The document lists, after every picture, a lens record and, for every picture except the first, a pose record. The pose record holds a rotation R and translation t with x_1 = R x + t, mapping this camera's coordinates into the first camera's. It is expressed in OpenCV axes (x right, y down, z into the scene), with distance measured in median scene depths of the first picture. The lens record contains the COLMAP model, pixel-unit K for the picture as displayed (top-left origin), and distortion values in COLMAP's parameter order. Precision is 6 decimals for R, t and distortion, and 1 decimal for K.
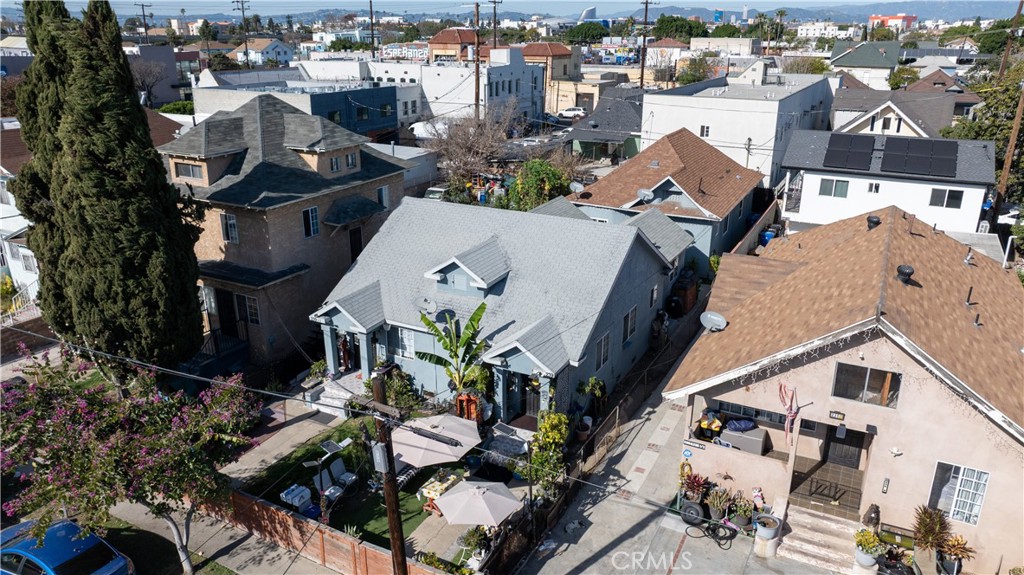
lens RADIAL K [[715.6, 0, 512.0], [0, 715.6, 287.5], [0, 0, 1]] dist [-0.009827, -0.004330]
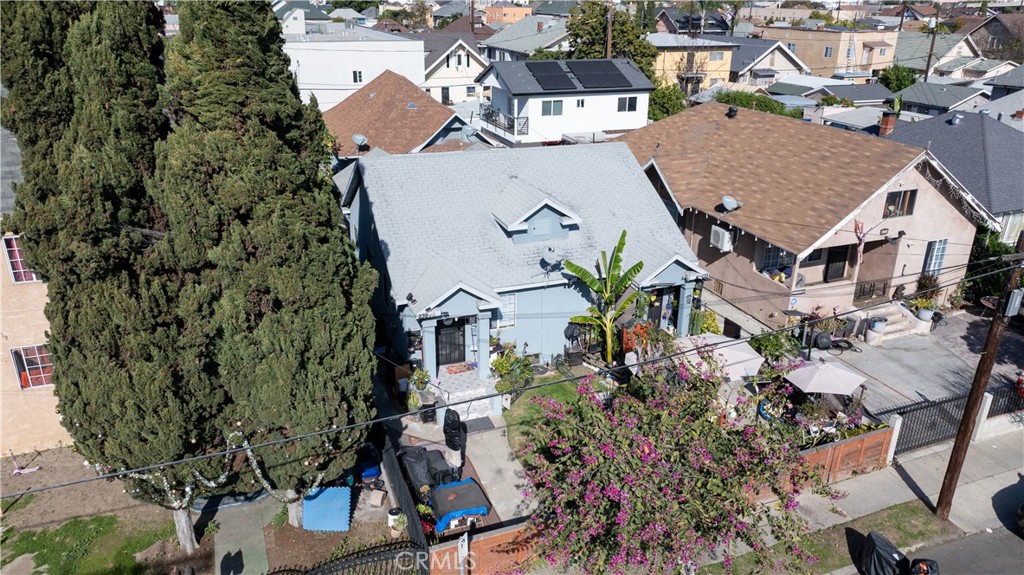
lens RADIAL K [[721.5, 0, 512.0], [0, 721.5, 287.5], [0, 0, 1]] dist [-0.006632, 0.004786]
pose [[0.659108, -0.279716, 0.698094, -0.359295], [0.247547, 0.957222, 0.149822, -0.037804], [-0.710139, 0.074062, 0.700156, 0.180230]]
